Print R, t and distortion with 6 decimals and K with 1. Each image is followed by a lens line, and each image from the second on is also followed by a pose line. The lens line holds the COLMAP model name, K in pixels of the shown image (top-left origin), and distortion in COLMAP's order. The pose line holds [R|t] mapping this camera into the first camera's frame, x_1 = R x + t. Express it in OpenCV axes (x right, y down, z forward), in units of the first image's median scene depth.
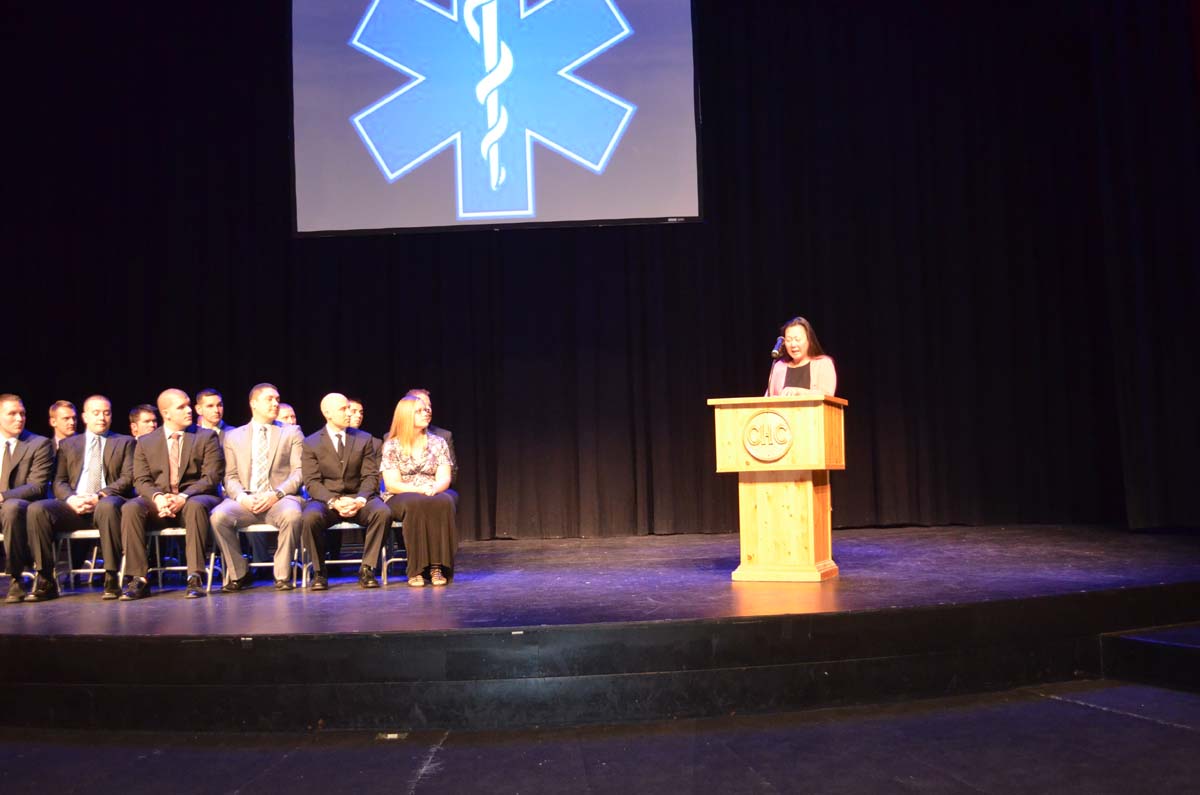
lens RADIAL K [[1221.5, 0, 600.0], [0, 1221.5, 397.5], [0, 0, 1]] dist [-0.055511, -0.008872]
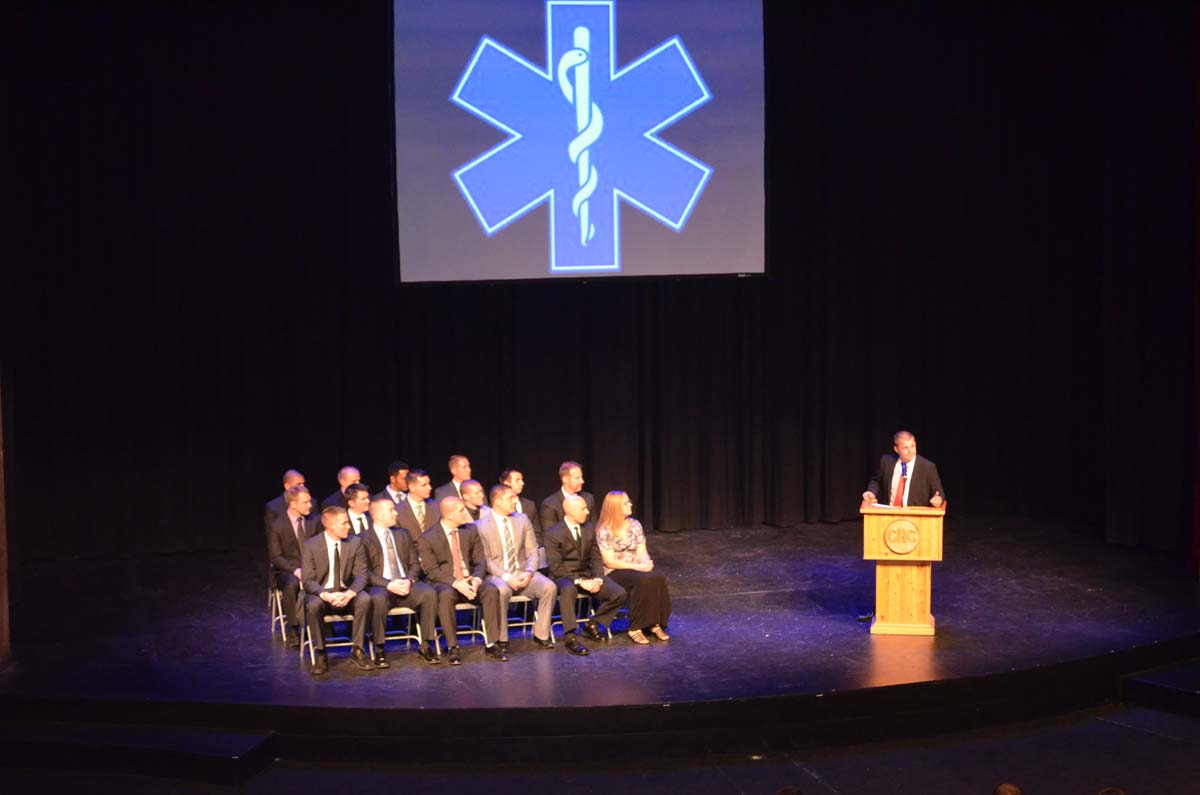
lens RADIAL K [[2457.6, 0, 600.0], [0, 2457.6, 397.5], [0, 0, 1]] dist [0.198107, 0.020270]
pose [[0.965351, -0.007993, 0.260834, -0.641253], [-0.036649, 0.985472, 0.165839, -0.398468], [-0.258370, -0.169652, 0.951033, -1.095718]]
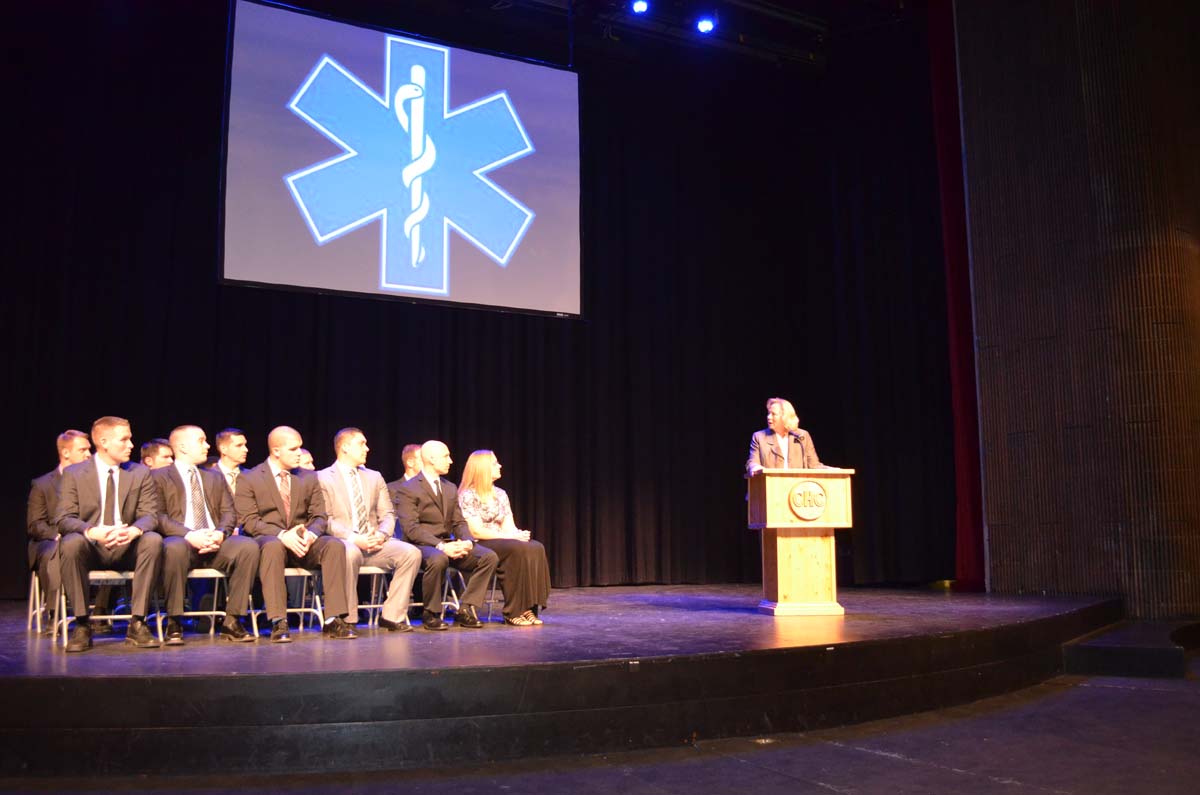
lens RADIAL K [[1091.3, 0, 600.0], [0, 1091.3, 397.5], [0, 0, 1]] dist [-0.046856, 0.000300]
pose [[0.865992, 0.090274, 0.491842, -0.411550], [-0.051883, 0.994482, -0.091180, 0.026647], [-0.497359, 0.053444, 0.865897, 0.078732]]
